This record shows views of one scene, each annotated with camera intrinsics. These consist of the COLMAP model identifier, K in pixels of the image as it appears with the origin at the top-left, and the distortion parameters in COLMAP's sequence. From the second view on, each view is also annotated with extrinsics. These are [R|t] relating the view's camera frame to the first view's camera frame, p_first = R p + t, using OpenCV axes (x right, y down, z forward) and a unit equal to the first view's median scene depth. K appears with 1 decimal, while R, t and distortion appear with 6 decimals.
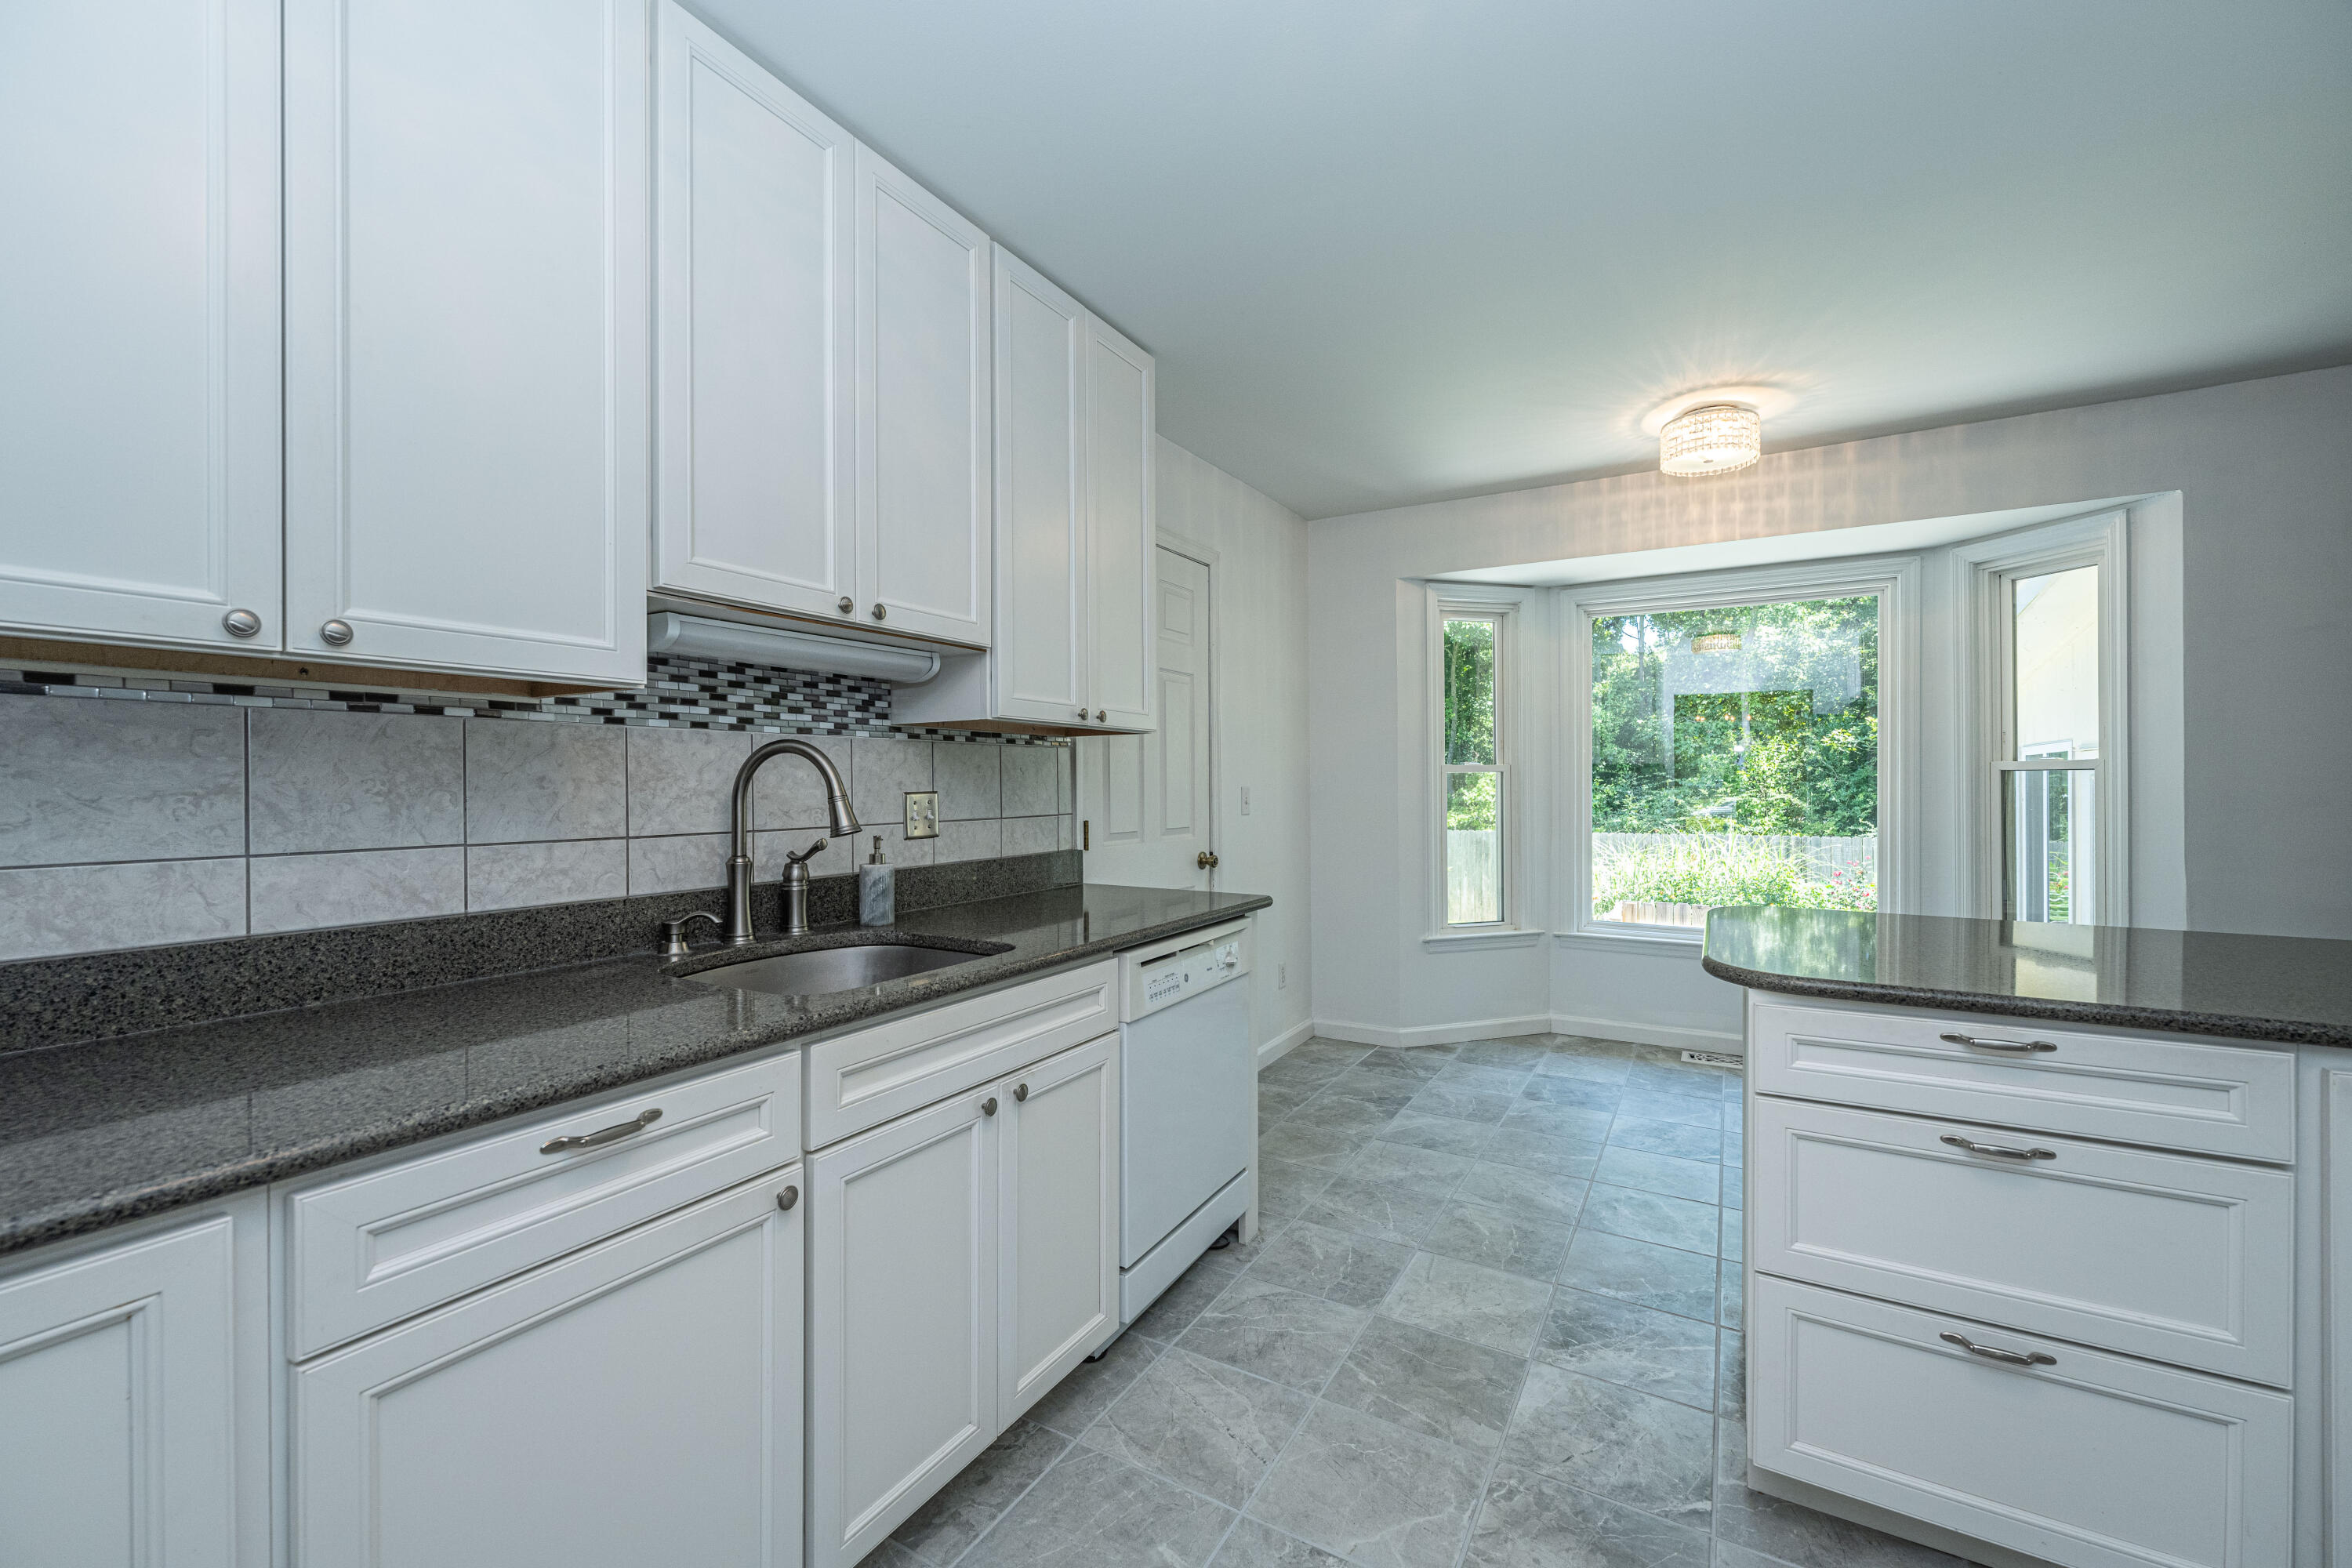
lens RADIAL K [[952.6, 0, 1182.7], [0, 952.6, 782.9], [0, 0, 1]] dist [0.001140, 0.000259]
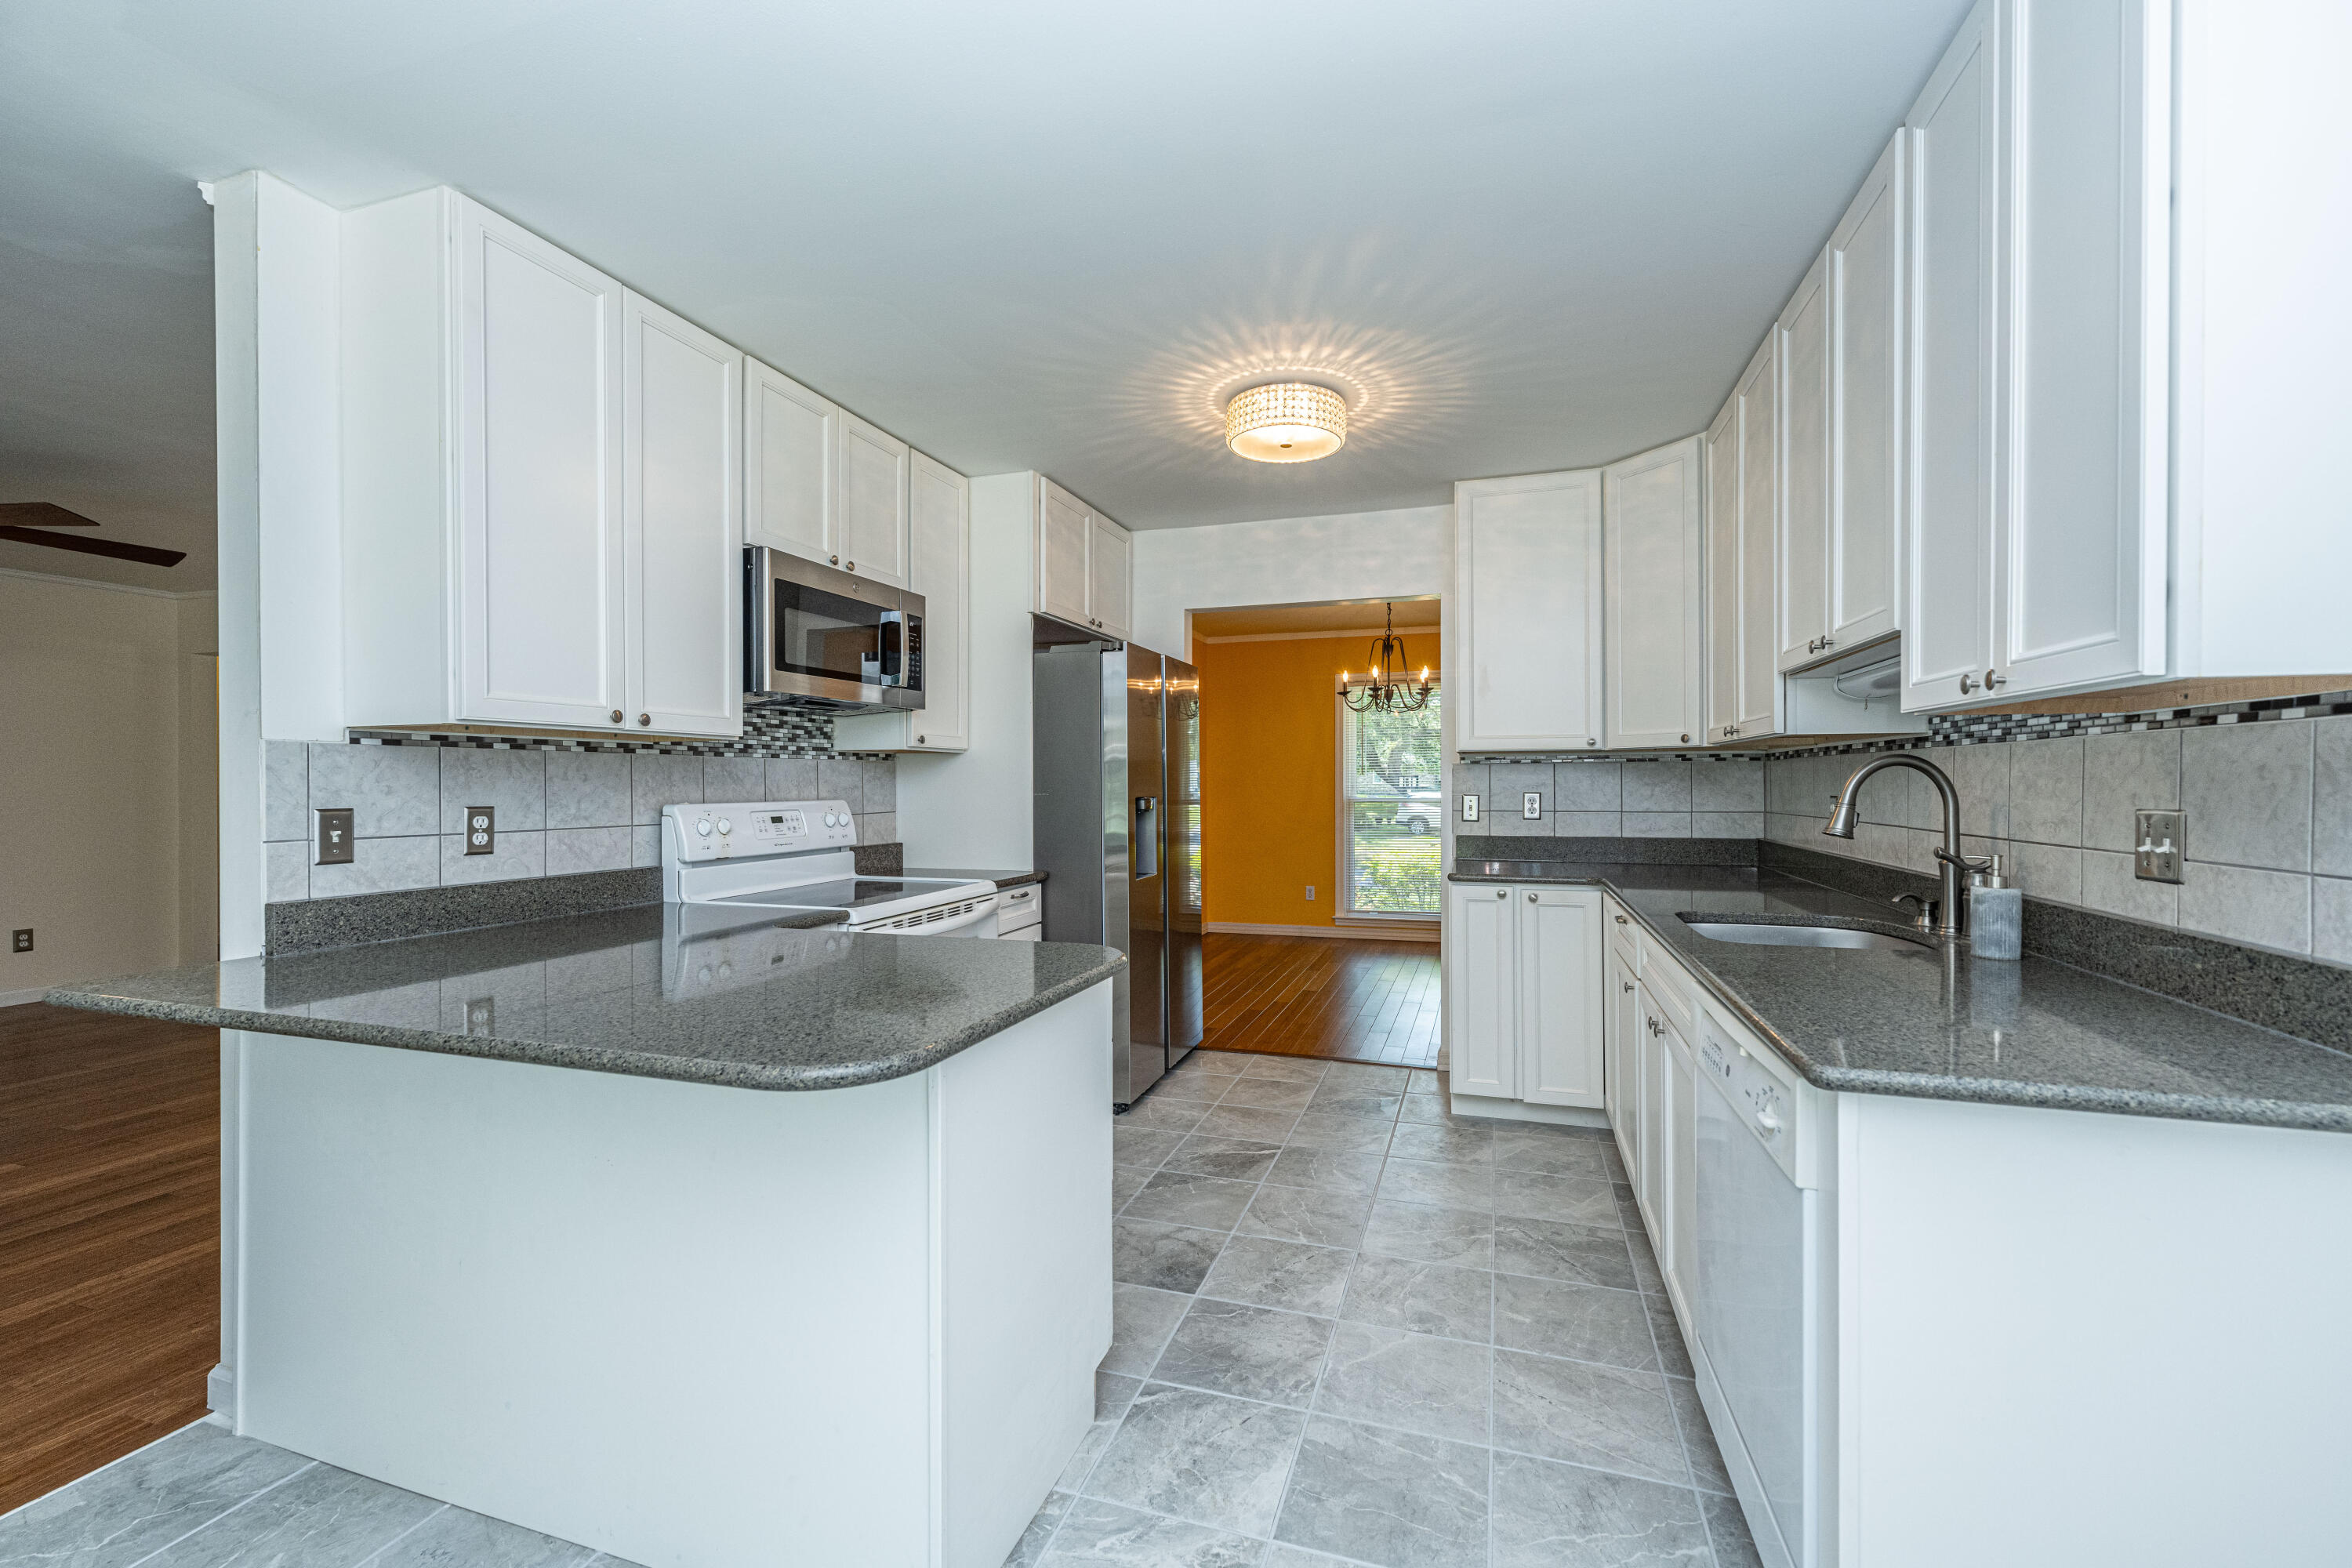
lens RADIAL K [[952.6, 0, 1182.7], [0, 952.6, 782.9], [0, 0, 1]] dist [0.001140, 0.000259]
pose [[-0.979208, 0.002554, -0.202843, 0.636223], [0.001800, 0.999991, 0.003902, -0.015504], [0.202851, 0.003455, -0.979204, 1.878793]]
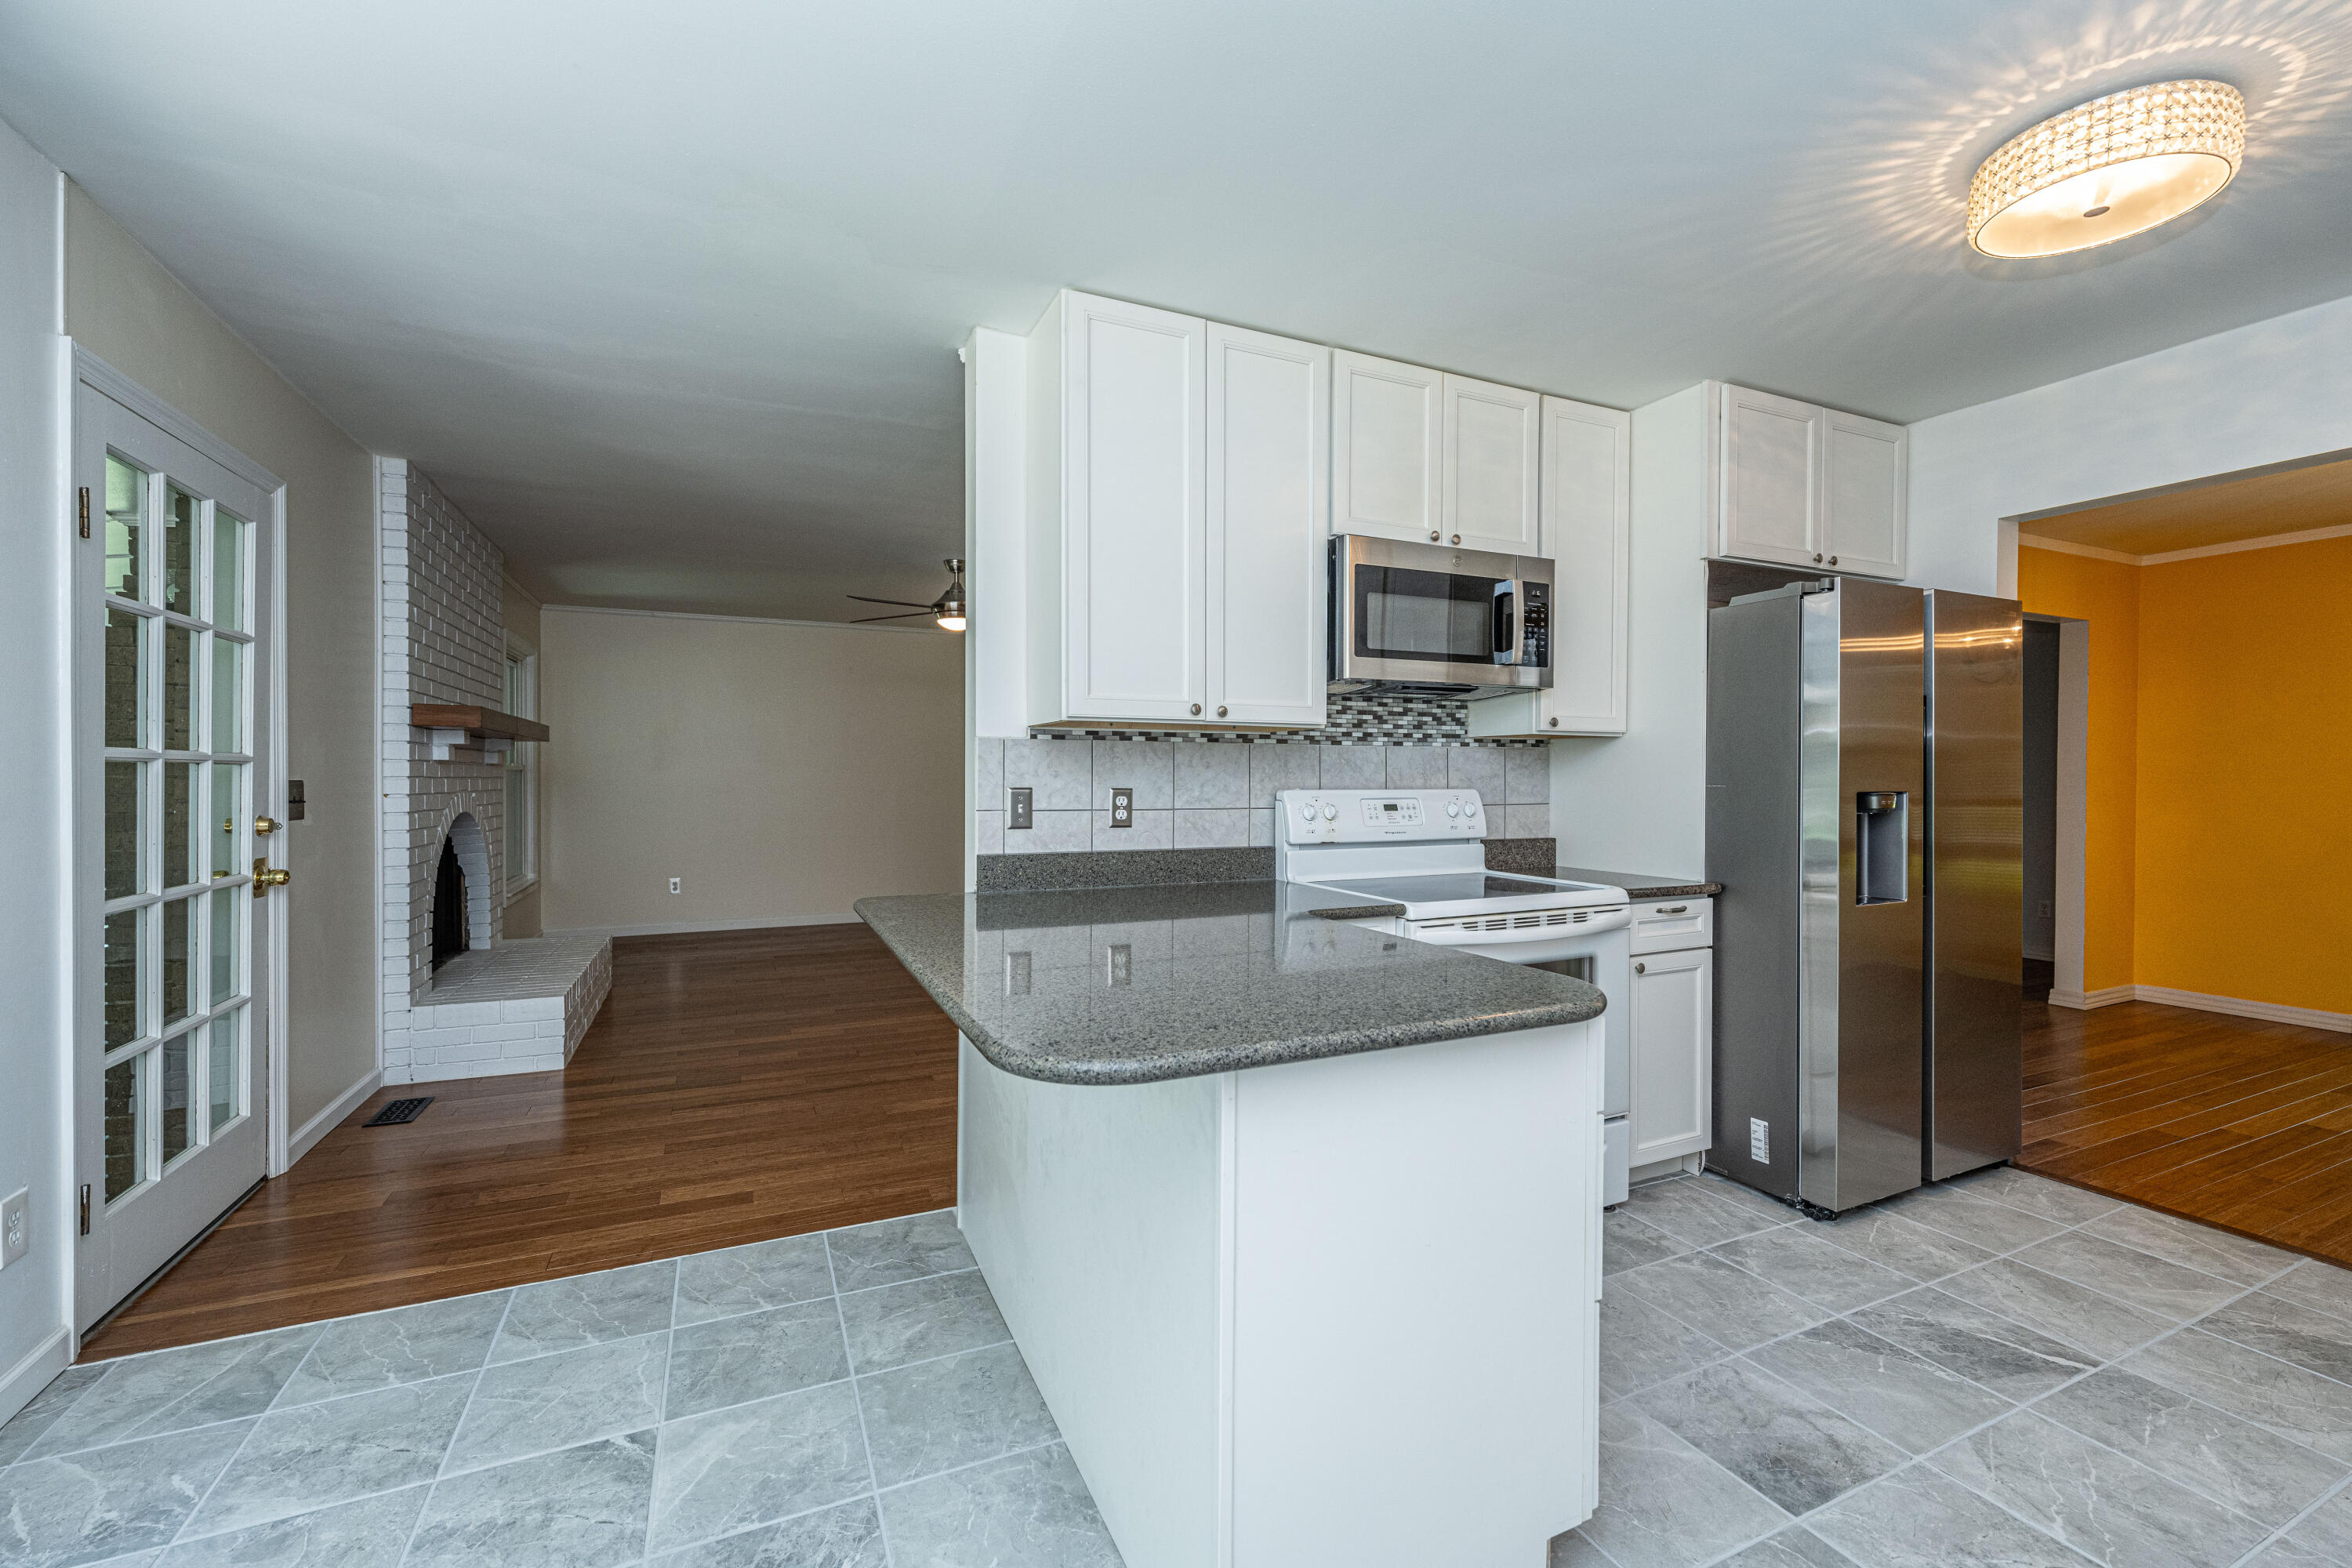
lens RADIAL K [[952.6, 0, 1182.7], [0, 952.6, 782.9], [0, 0, 1]] dist [0.001140, 0.000259]
pose [[-0.818499, -0.006627, 0.574469, 0.341275], [-0.000142, 0.999936, 0.011333, -0.007650], [-0.574507, 0.009195, -0.818448, 1.675590]]
